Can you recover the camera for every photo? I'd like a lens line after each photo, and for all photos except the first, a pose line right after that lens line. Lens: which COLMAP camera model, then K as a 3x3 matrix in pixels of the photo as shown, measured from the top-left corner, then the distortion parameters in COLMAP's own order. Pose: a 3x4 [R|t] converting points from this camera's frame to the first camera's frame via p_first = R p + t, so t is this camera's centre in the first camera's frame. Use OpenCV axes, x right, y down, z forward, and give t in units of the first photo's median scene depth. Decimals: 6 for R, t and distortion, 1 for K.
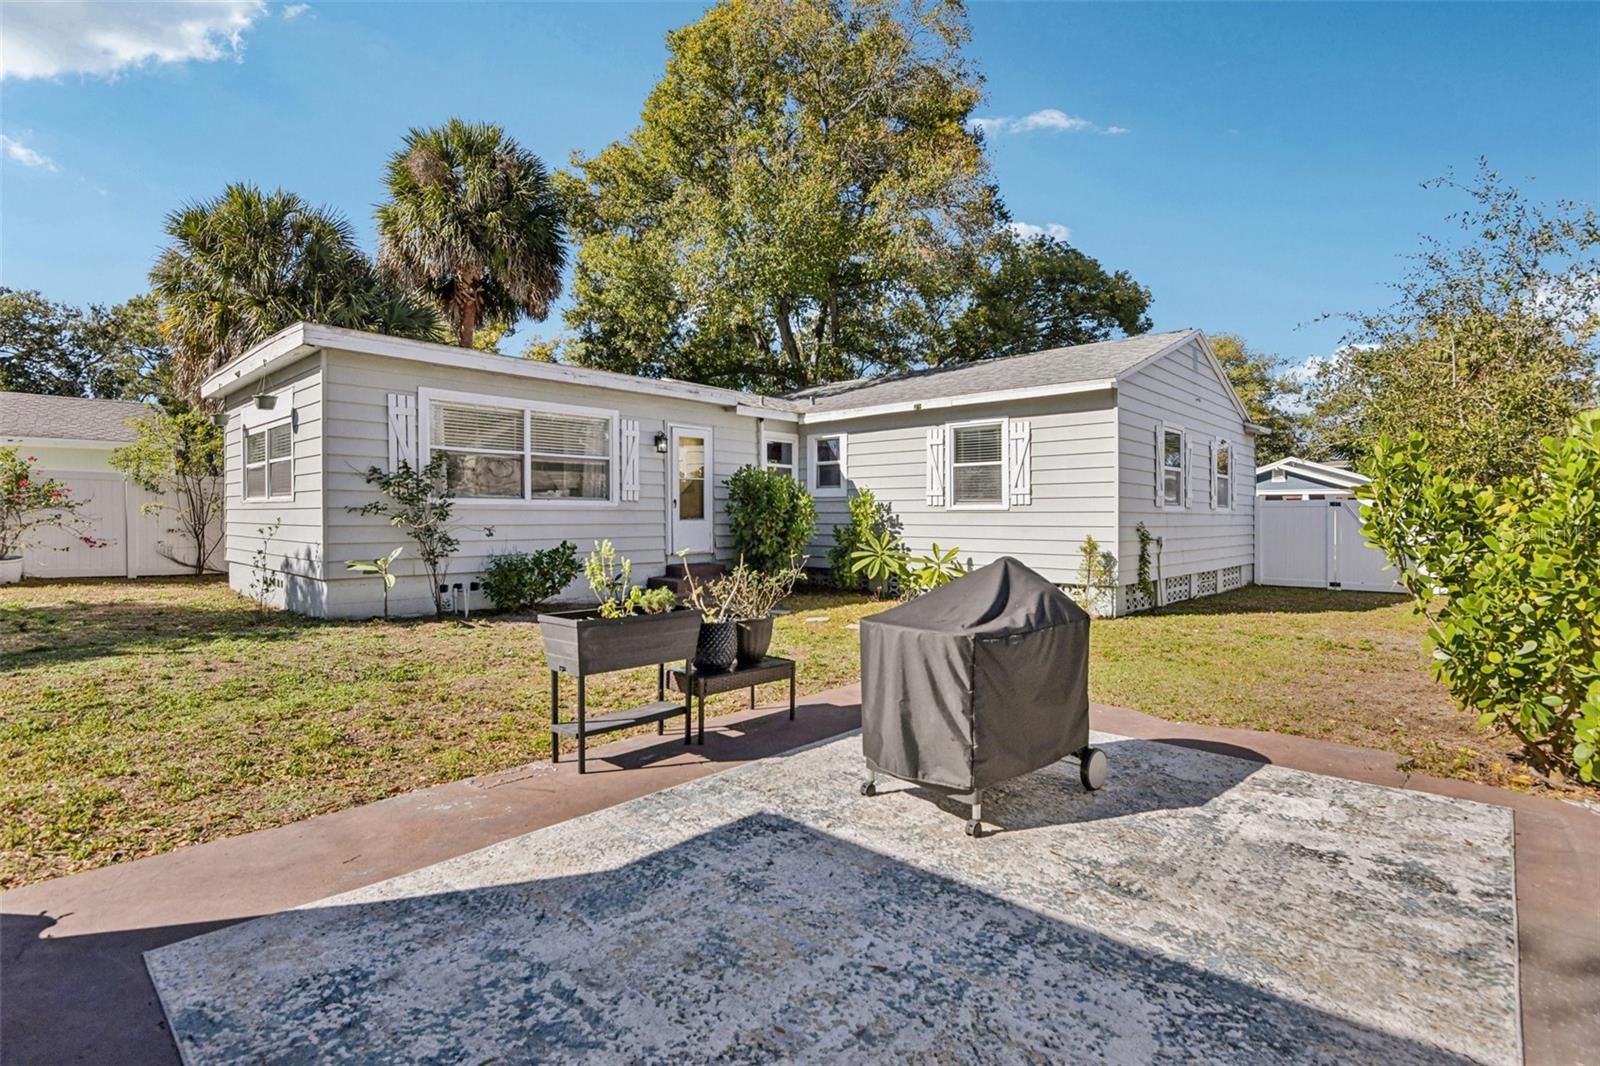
lens RADIAL K [[754.9, 0, 800.0], [0, 754.9, 533.0], [0, 0, 1]] dist [-0.003253, -0.000316]
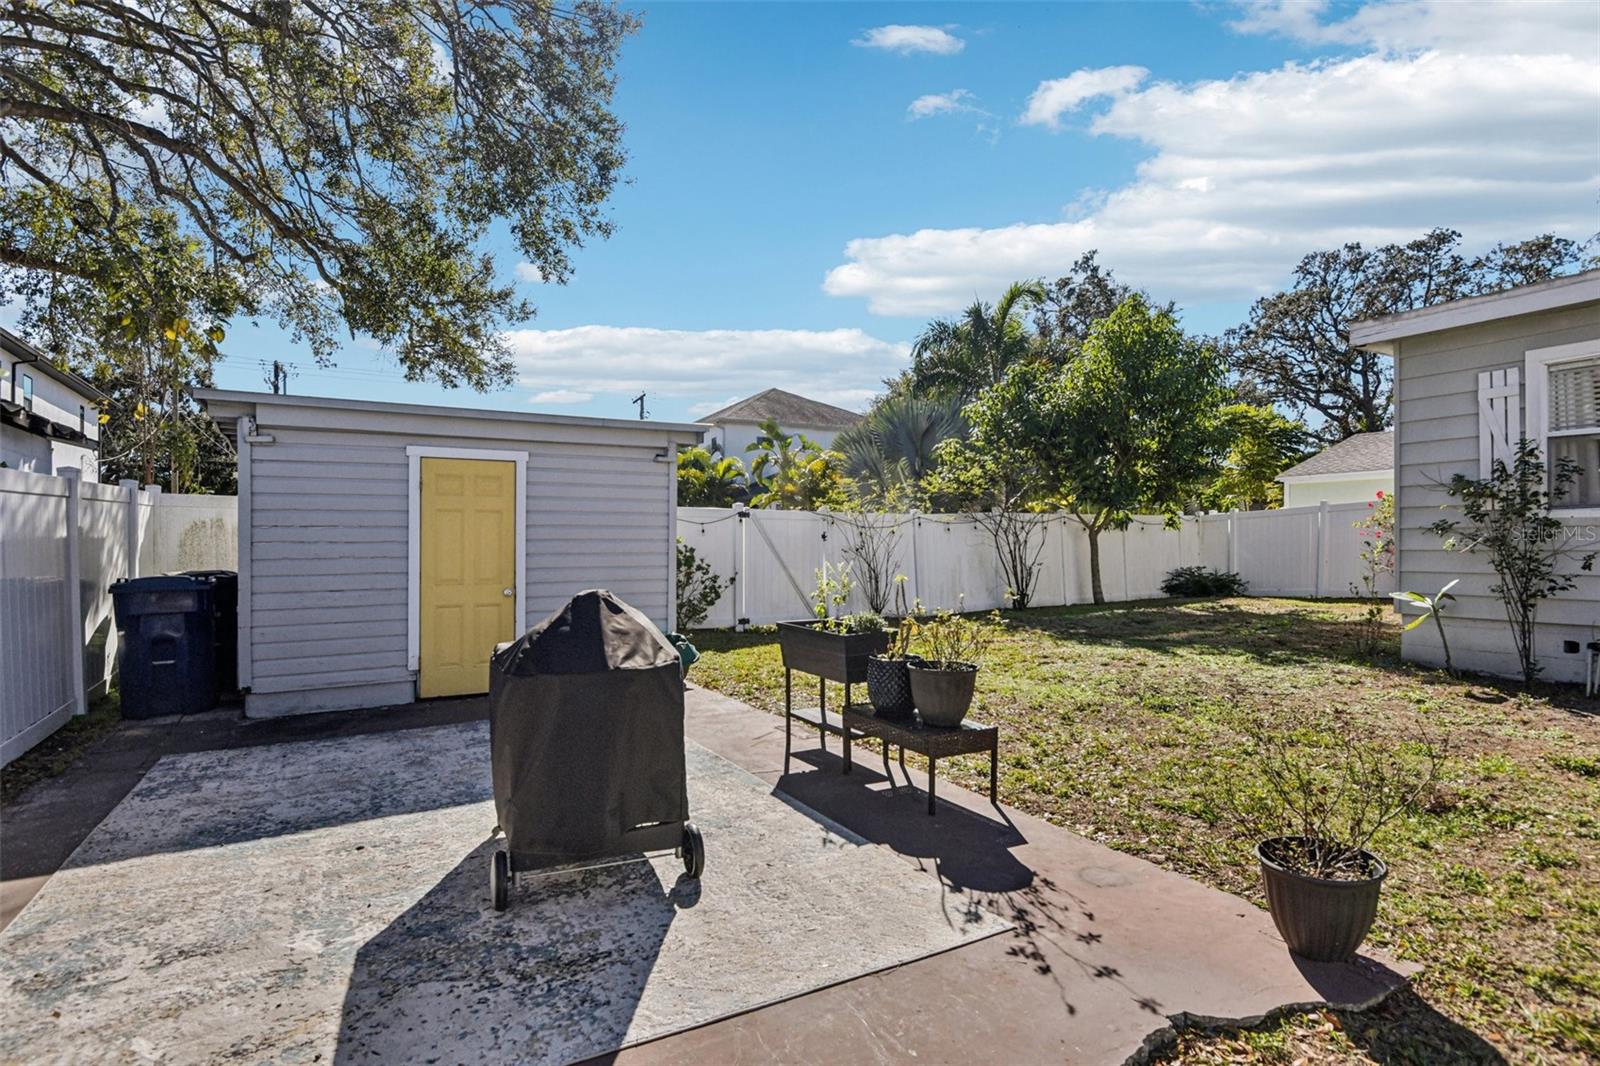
lens RADIAL K [[804.4, 0, 800.0], [0, 804.4, 533.0], [0, 0, 1]] dist [0.000496, -0.000057]
pose [[-0.305593, -0.013530, -0.952066, 0.936640], [-0.014114, 0.999854, -0.009679, -0.021156], [0.952058, 0.010479, -0.305739, 1.345853]]
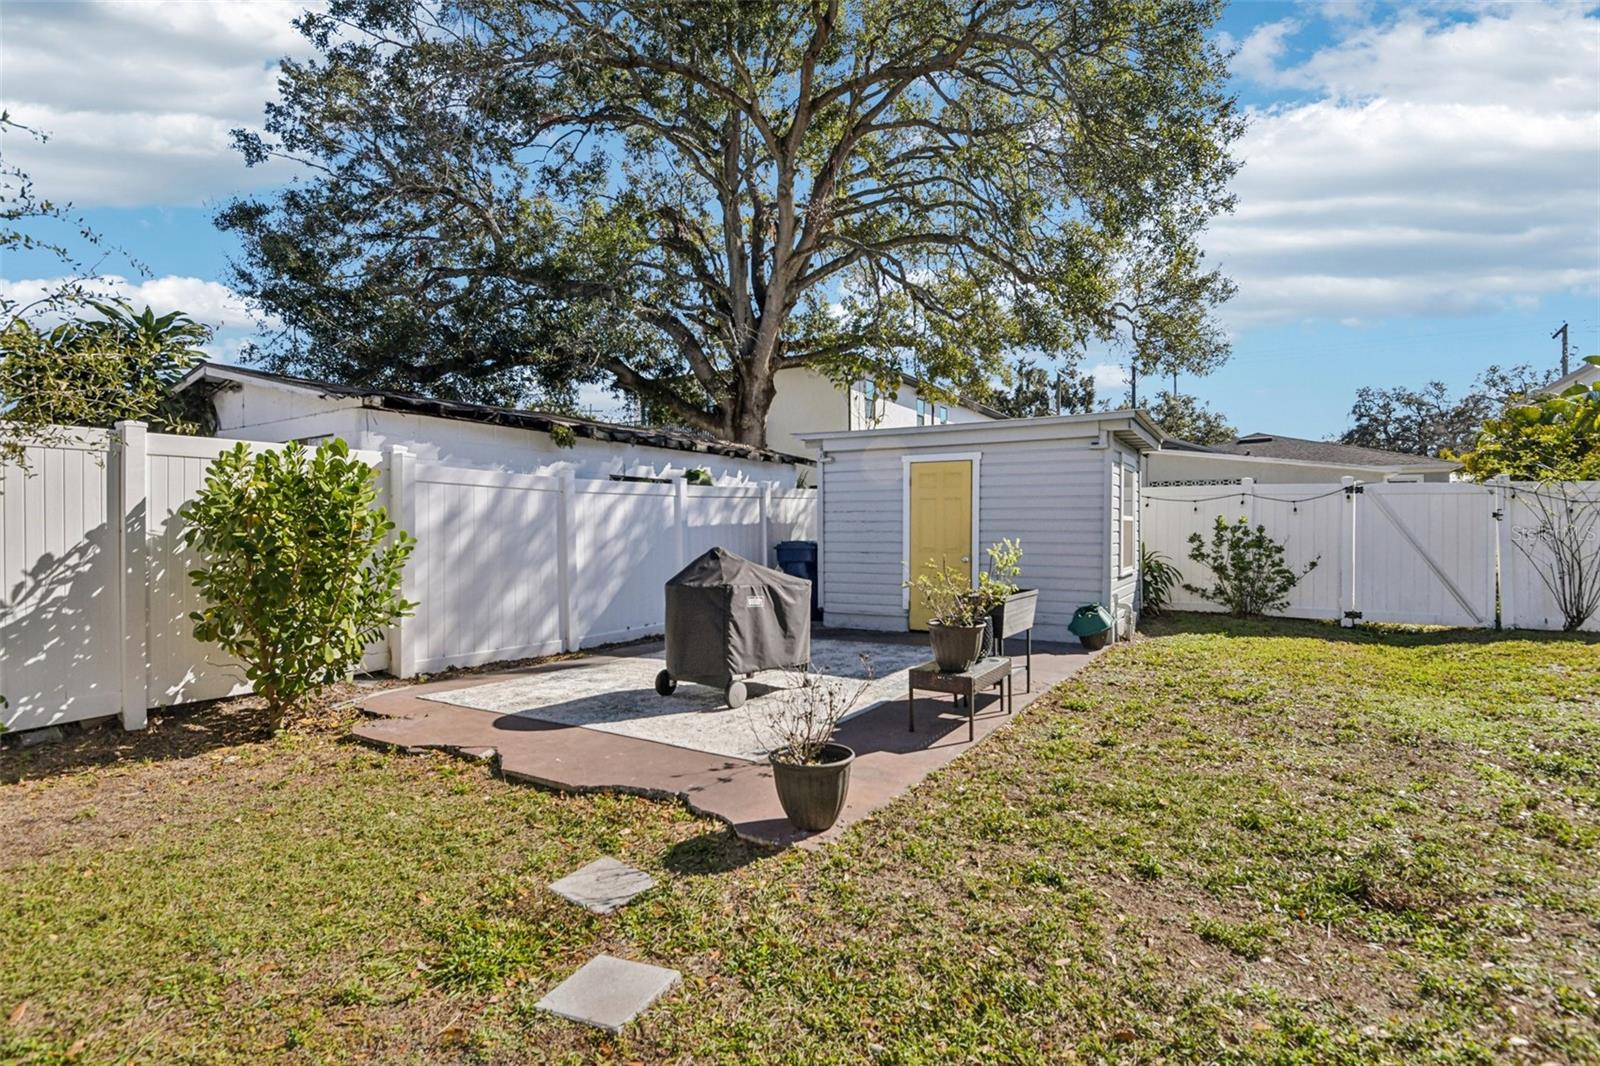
lens RADIAL K [[804.4, 0, 800.0], [0, 804.4, 533.0], [0, 0, 1]] dist [0.000496, -0.000057]
pose [[-0.980374, -0.001480, -0.197143, 0.390433], [-0.006332, 0.999692, 0.023982, -0.029059], [0.197047, 0.024759, -0.980081, 2.367342]]
